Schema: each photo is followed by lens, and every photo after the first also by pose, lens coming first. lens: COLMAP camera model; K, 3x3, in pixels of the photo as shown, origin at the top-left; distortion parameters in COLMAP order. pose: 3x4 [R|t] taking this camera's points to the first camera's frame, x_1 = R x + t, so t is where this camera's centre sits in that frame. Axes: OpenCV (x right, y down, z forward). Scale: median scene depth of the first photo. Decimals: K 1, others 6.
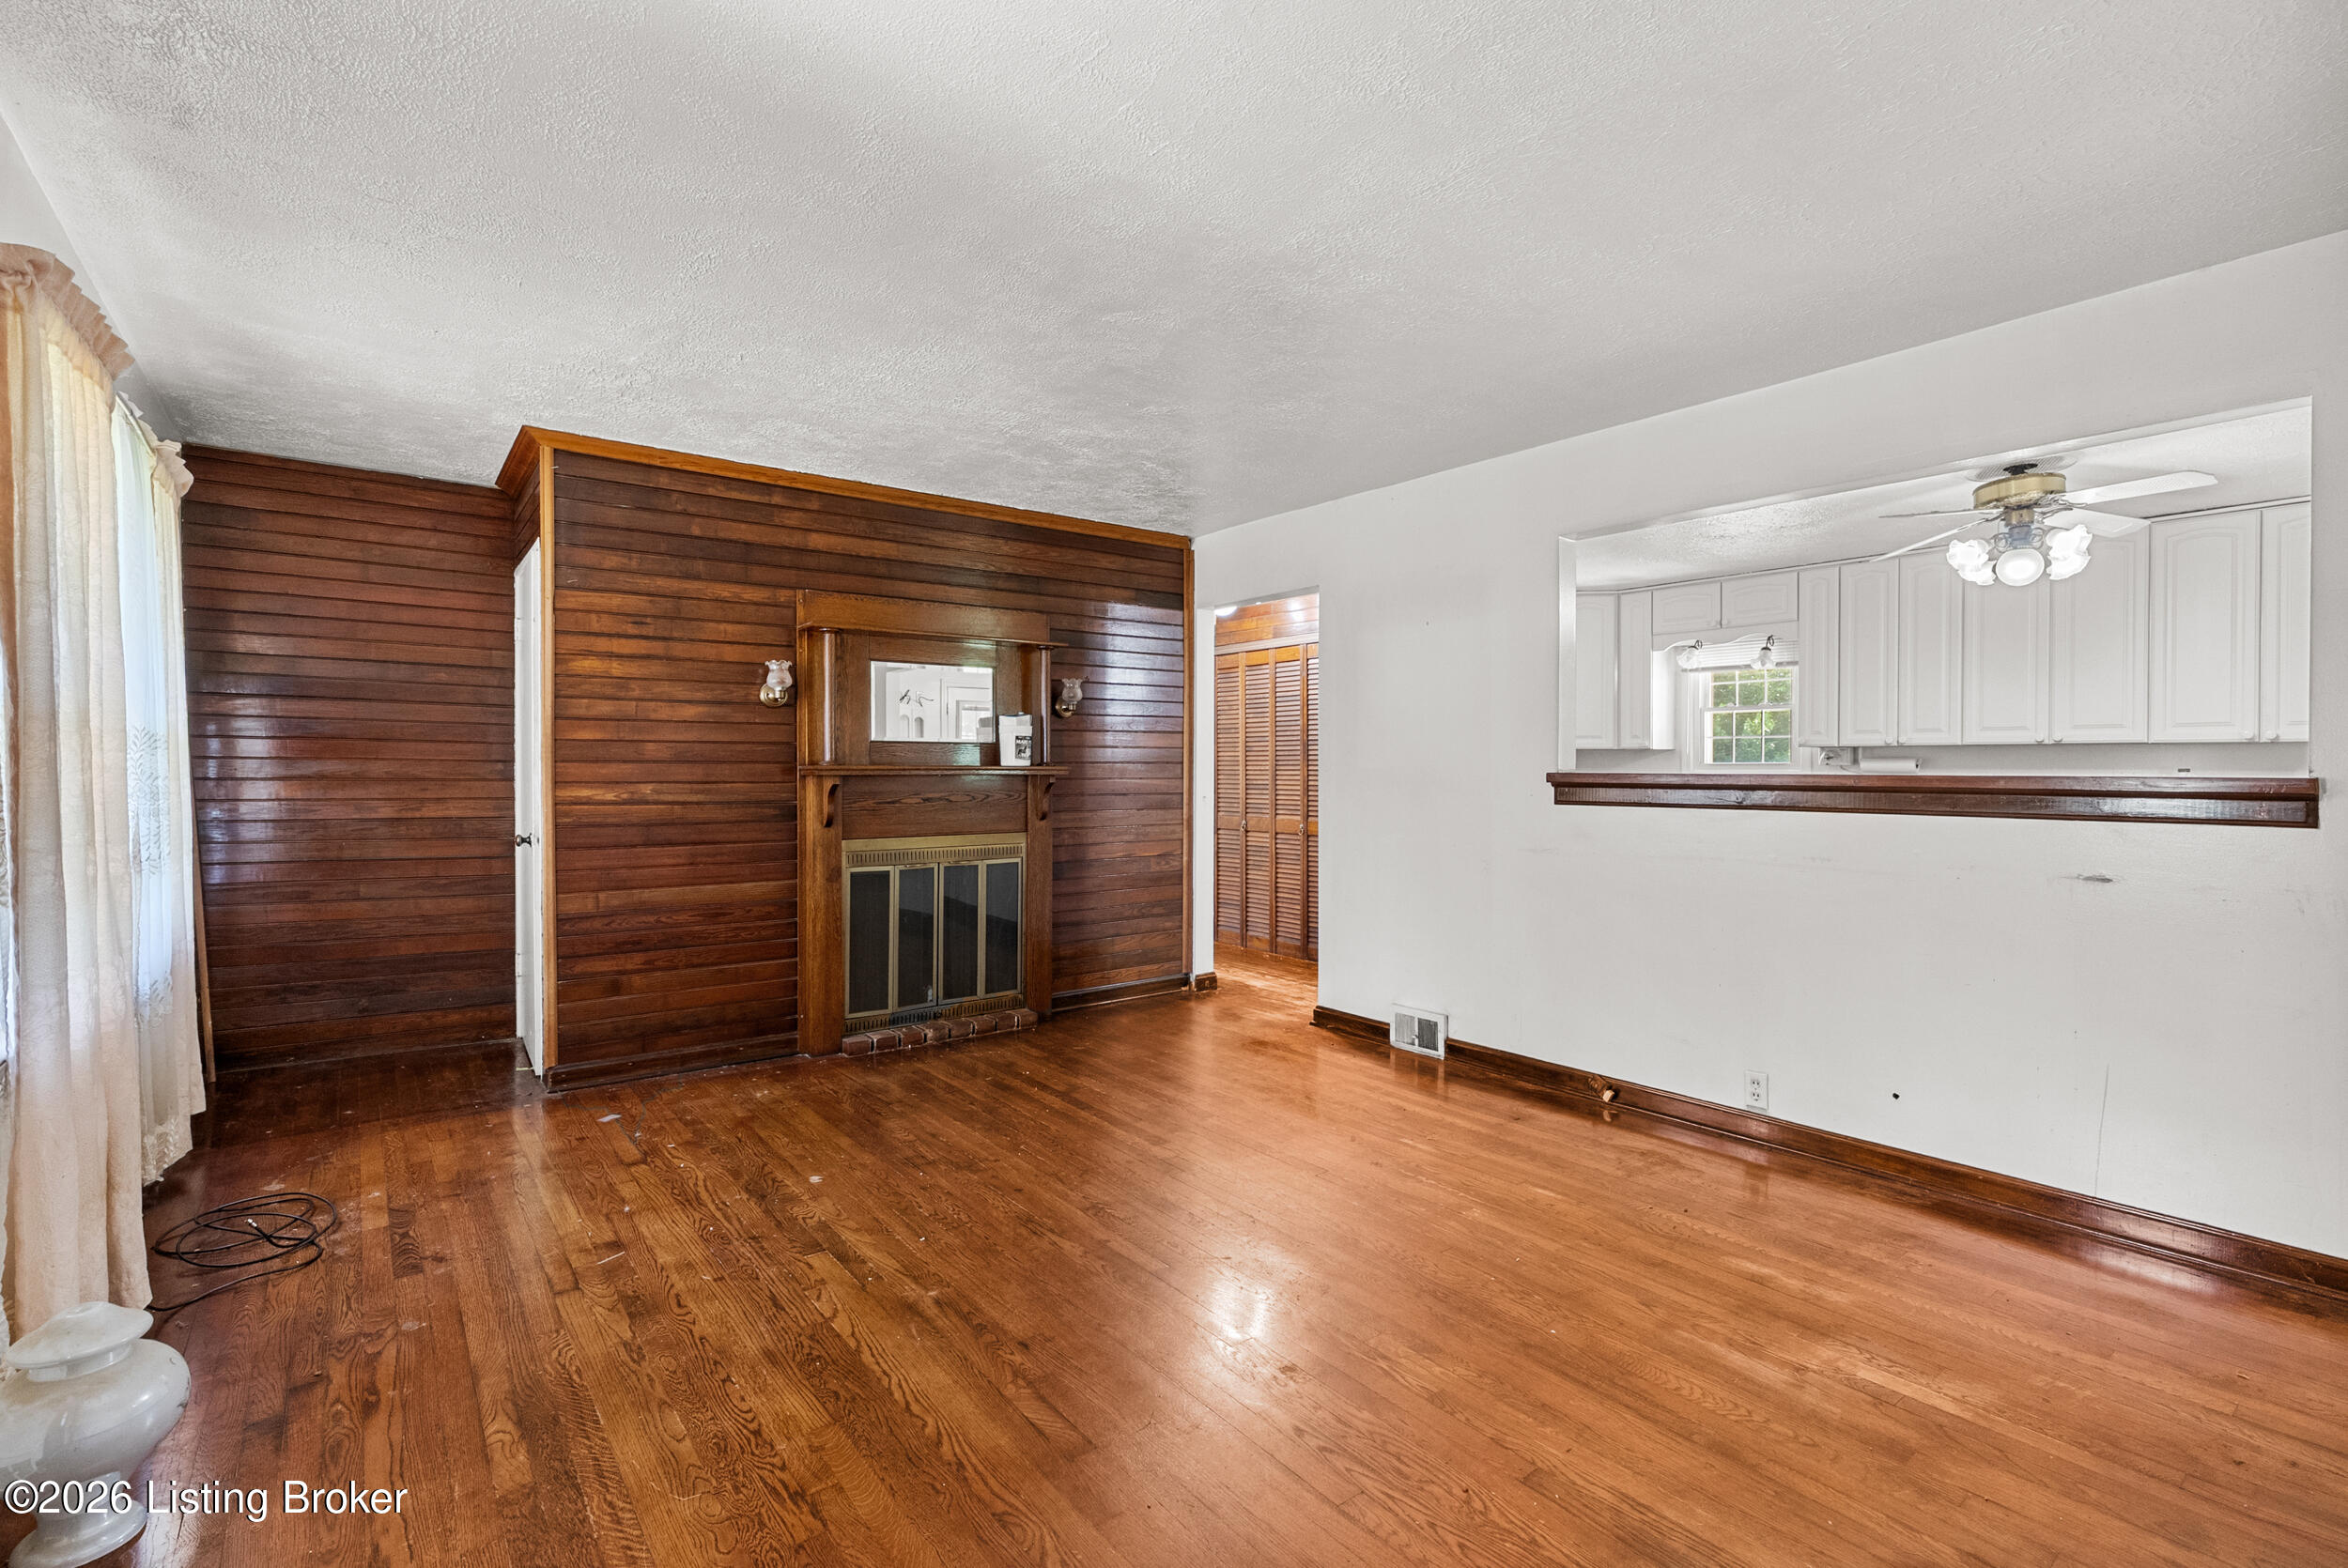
lens RADIAL K [[1069.3, 0, 1193.4], [0, 1069.3, 780.3], [0, 0, 1]] dist [-0.006798, 0.002693]
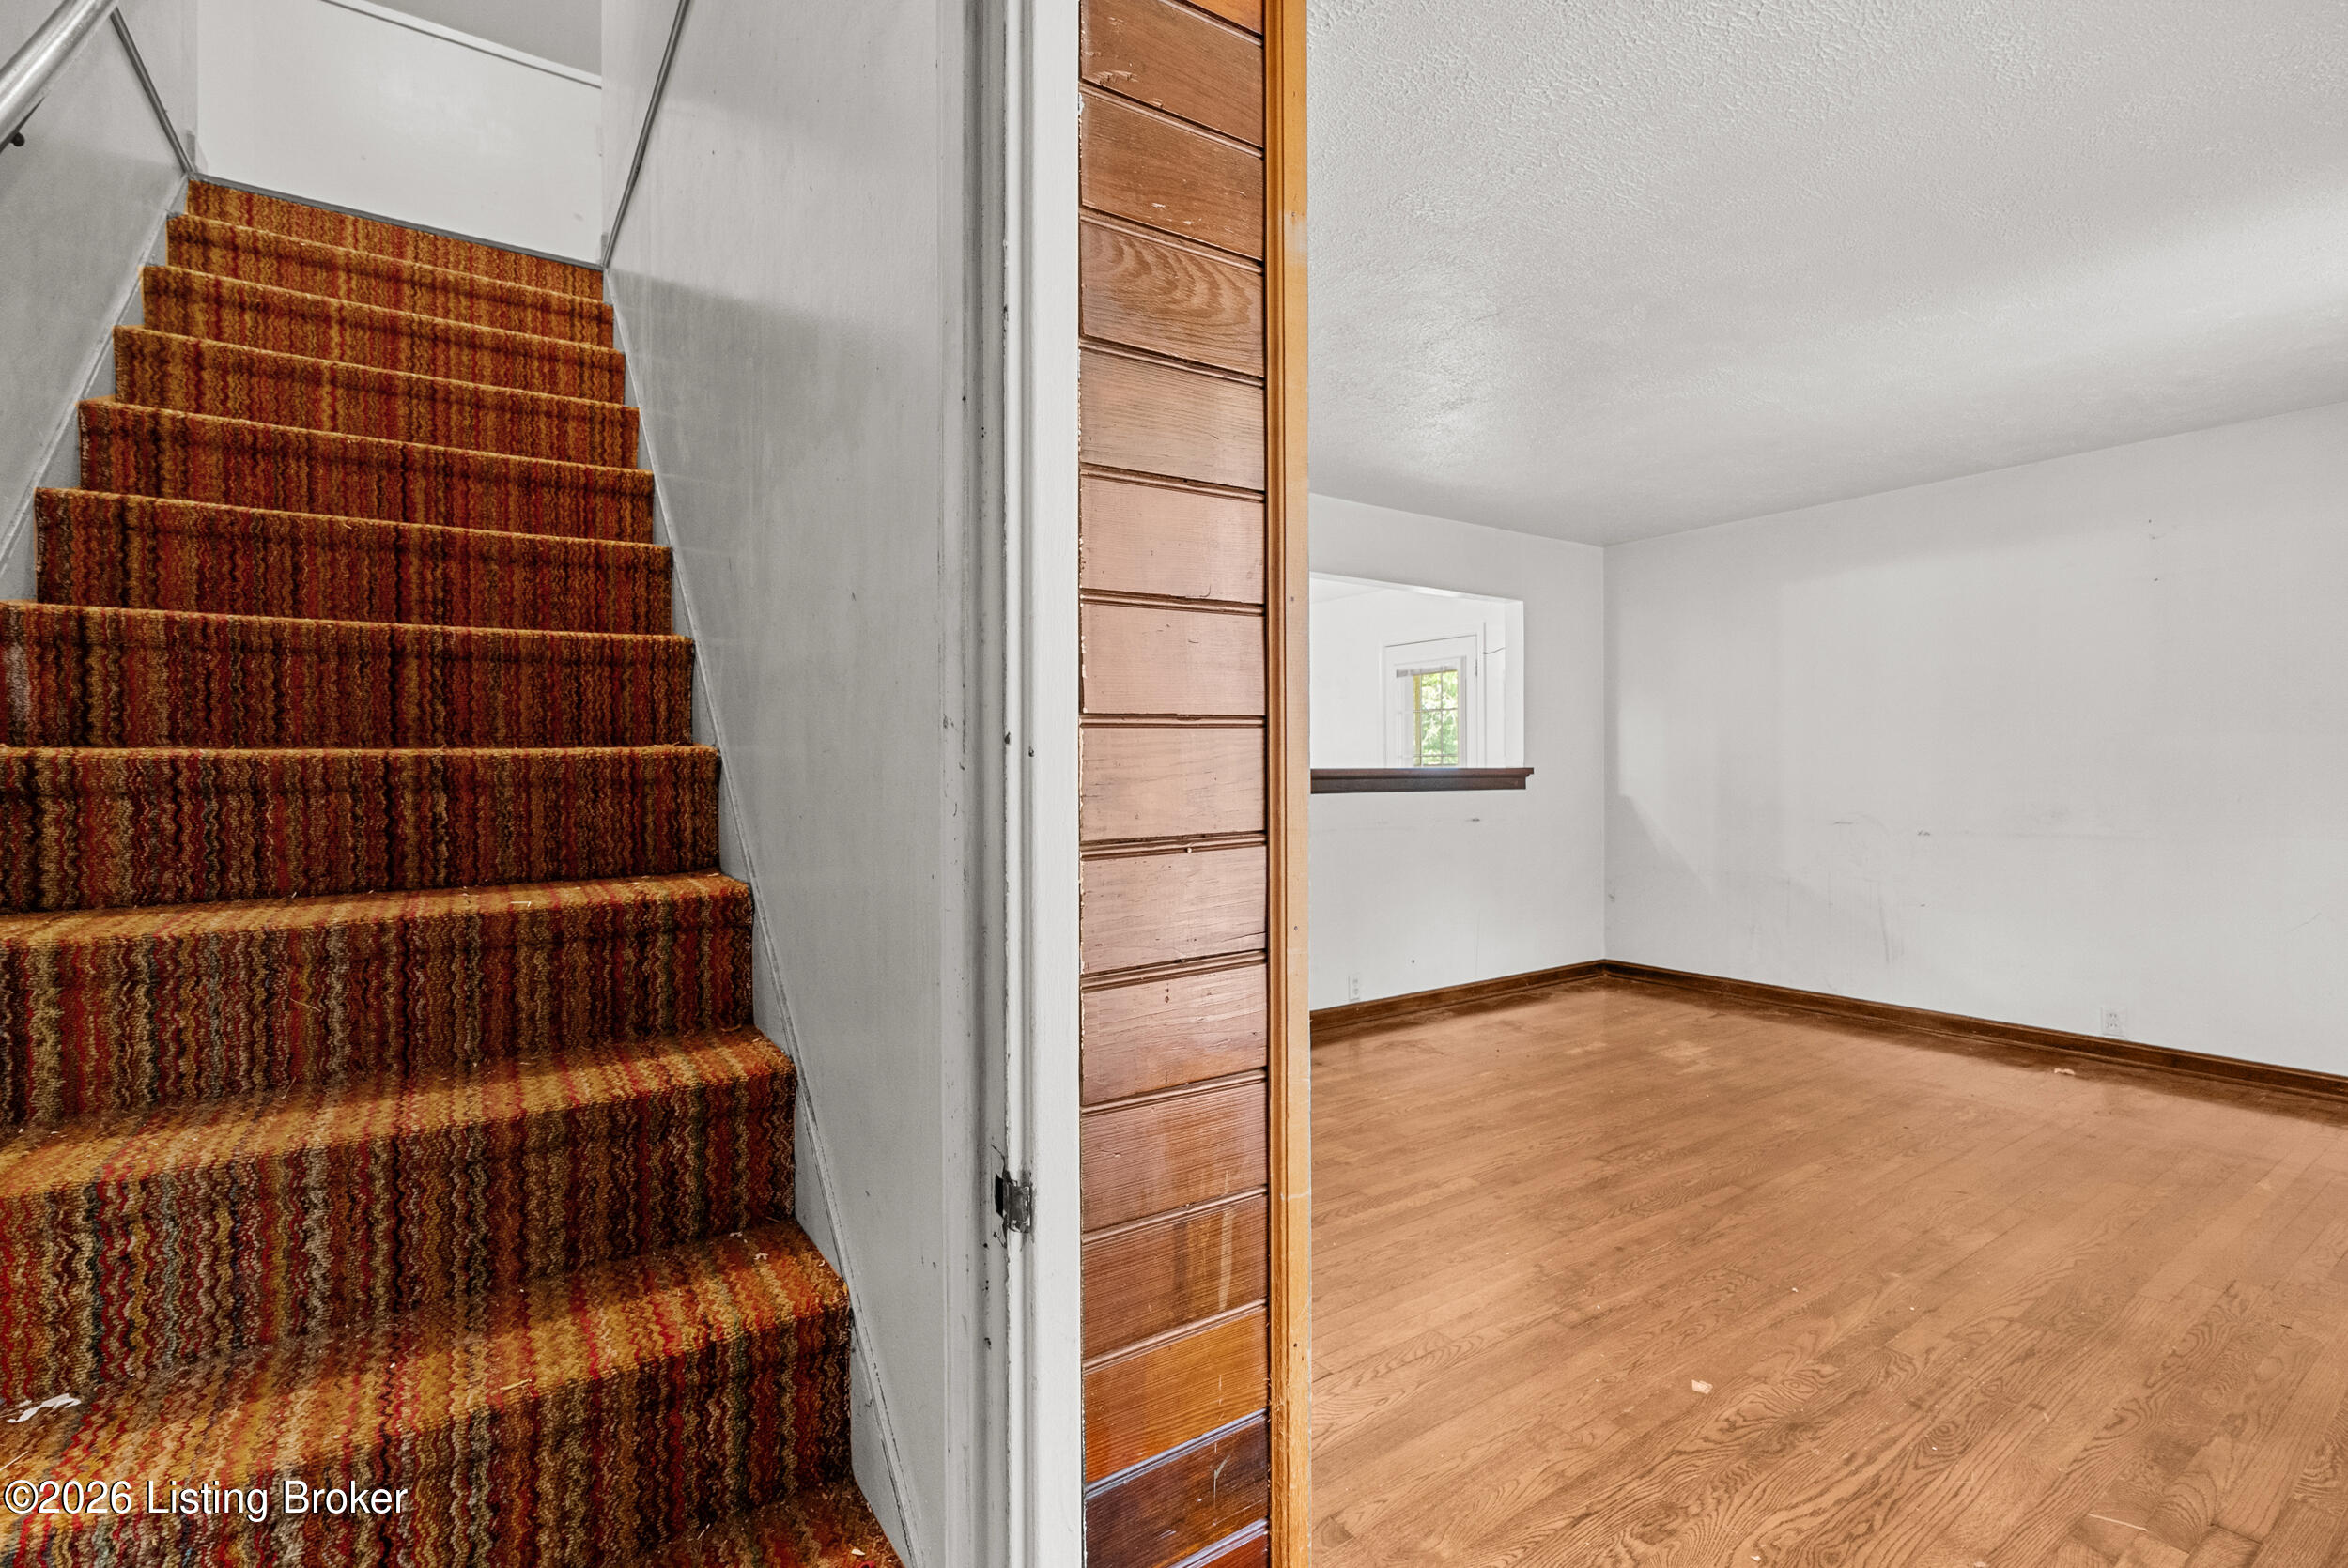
lens RADIAL K [[1069.3, 0, 1196.8], [0, 1069.3, 781.6], [0, 0, 1]] dist [-0.006798, 0.002693]
pose [[0.040496, -0.010161, 0.999128, -0.720049], [0.004458, 0.999940, 0.009989, 0.001696], [-0.999170, 0.004050, 0.040539, 0.916178]]
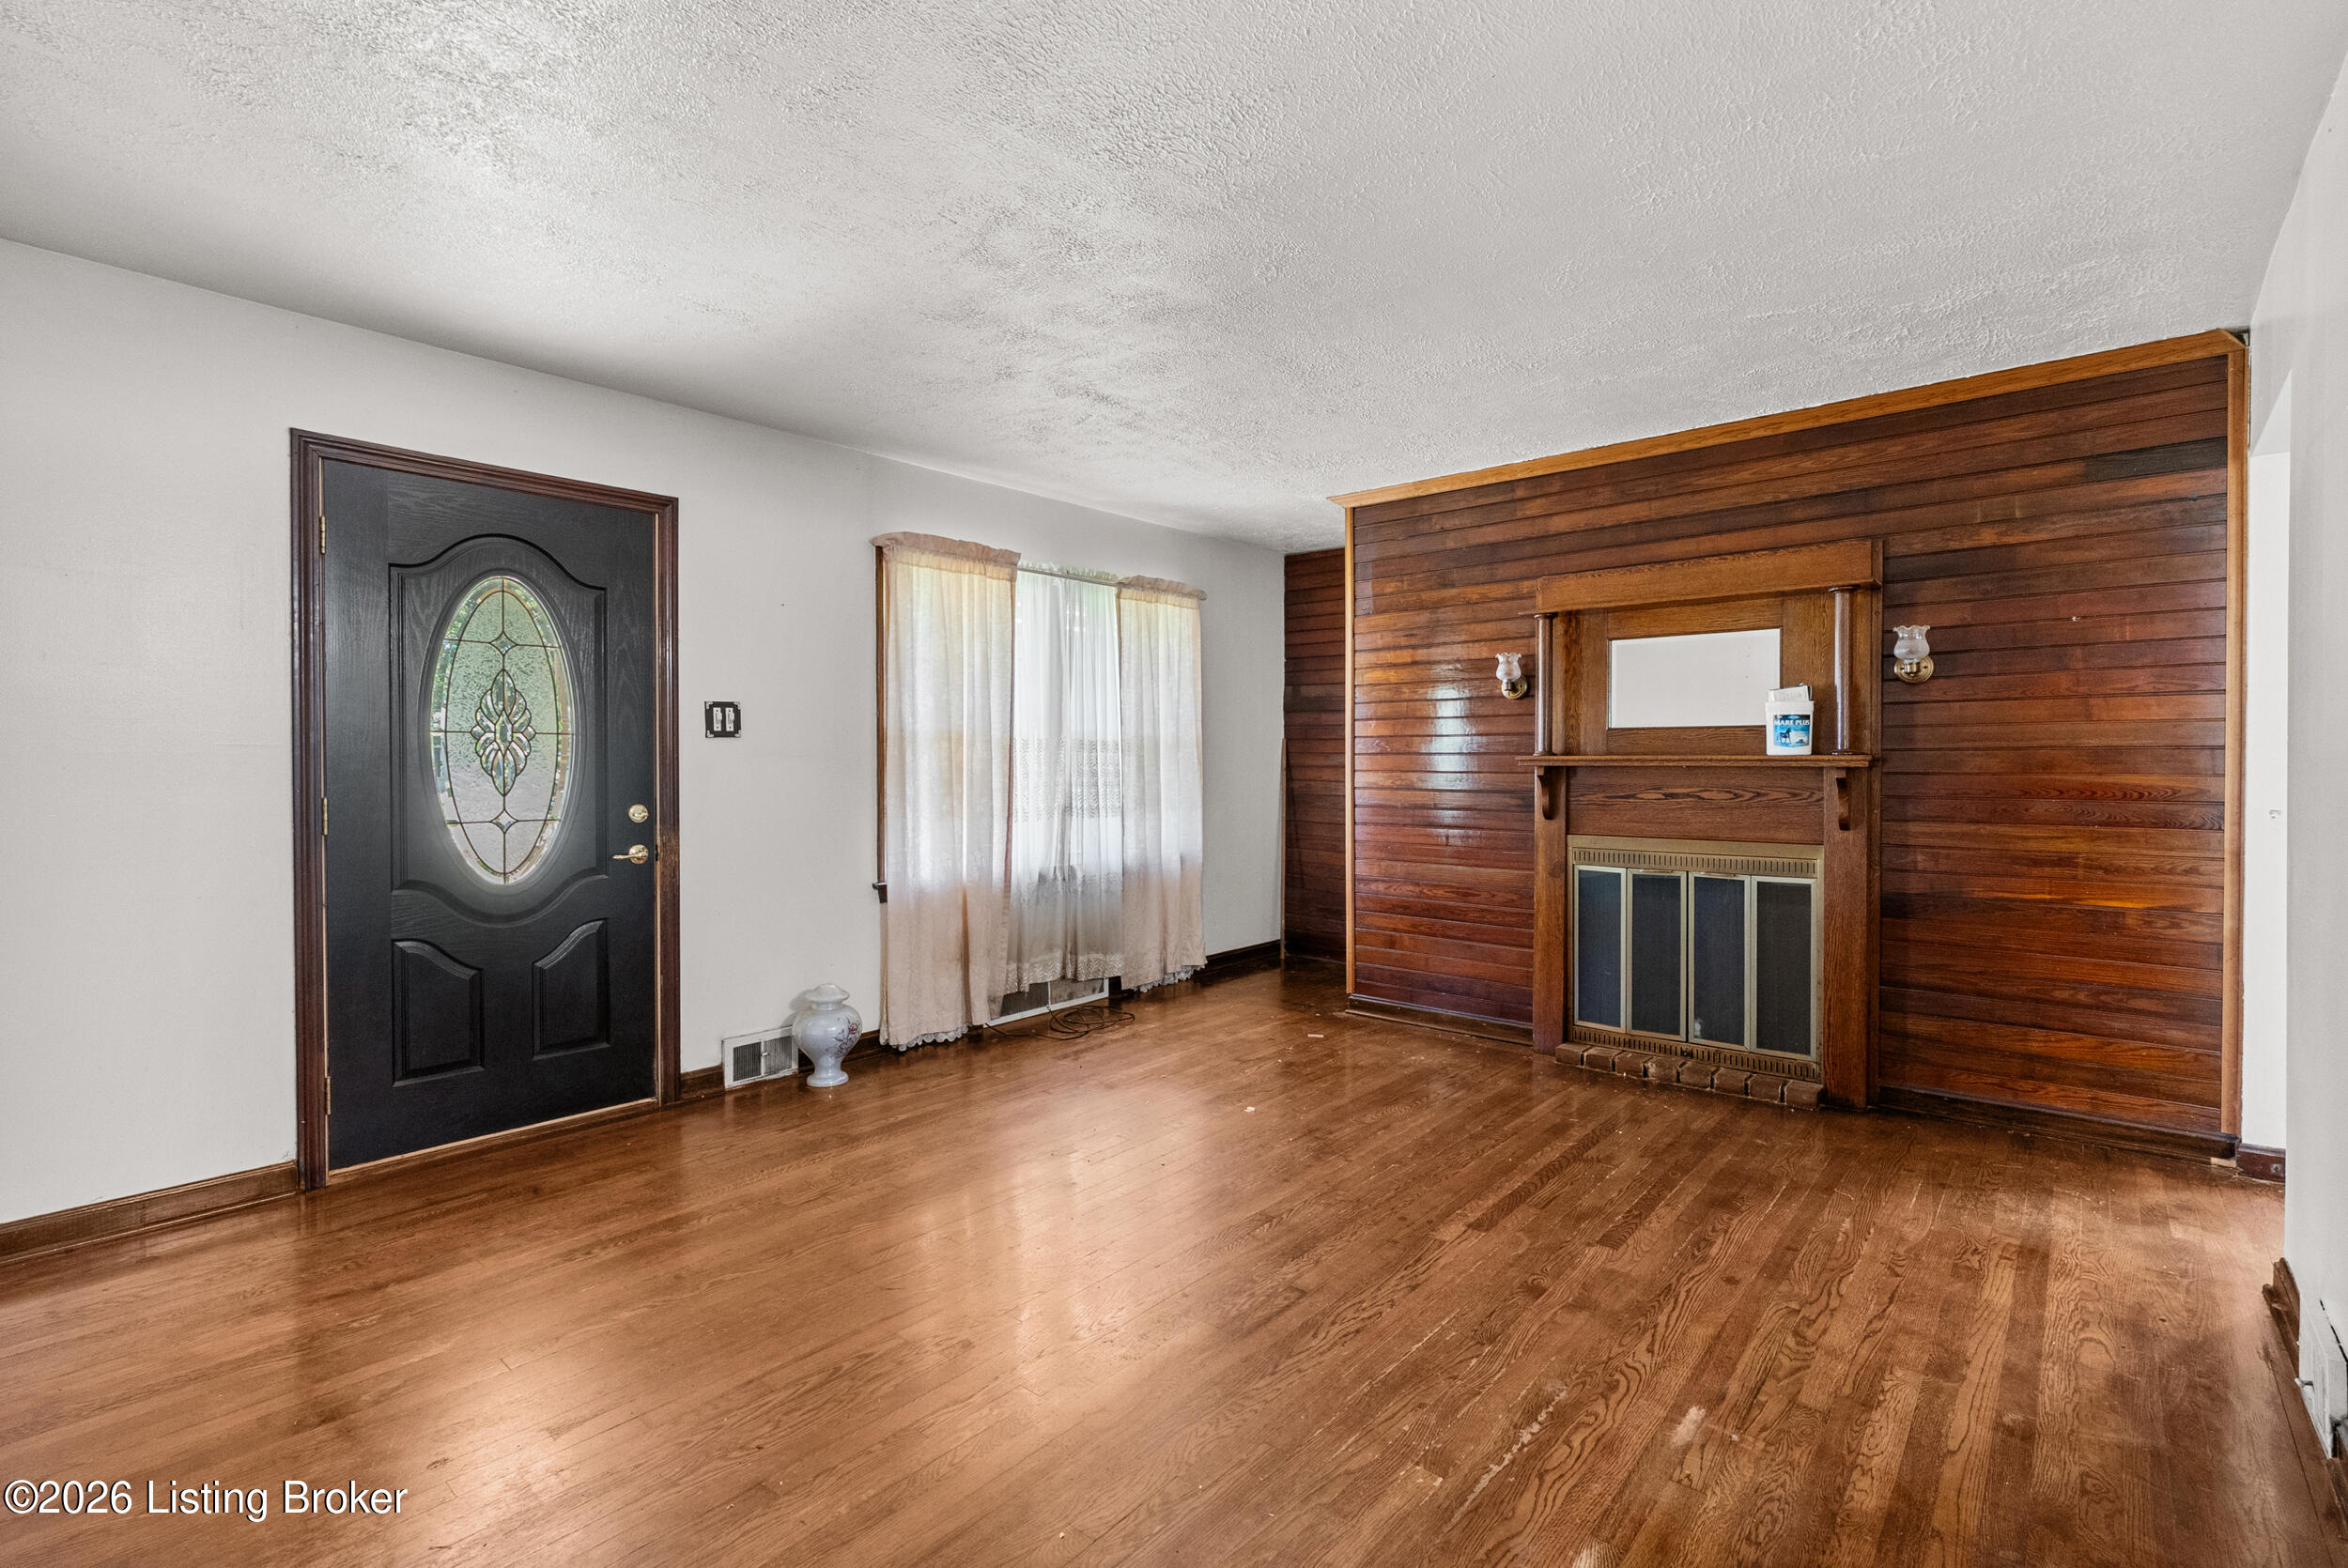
lens RADIAL K [[1069.3, 0, 1169.8], [0, 1069.3, 779.1], [0, 0, 1]] dist [-0.006798, 0.002693]
pose [[0.194954, 0.015839, -0.980685, 0.547306], [-0.009526, 0.999853, 0.014255, -0.003396], [0.980766, 0.006563, 0.195076, 0.483303]]
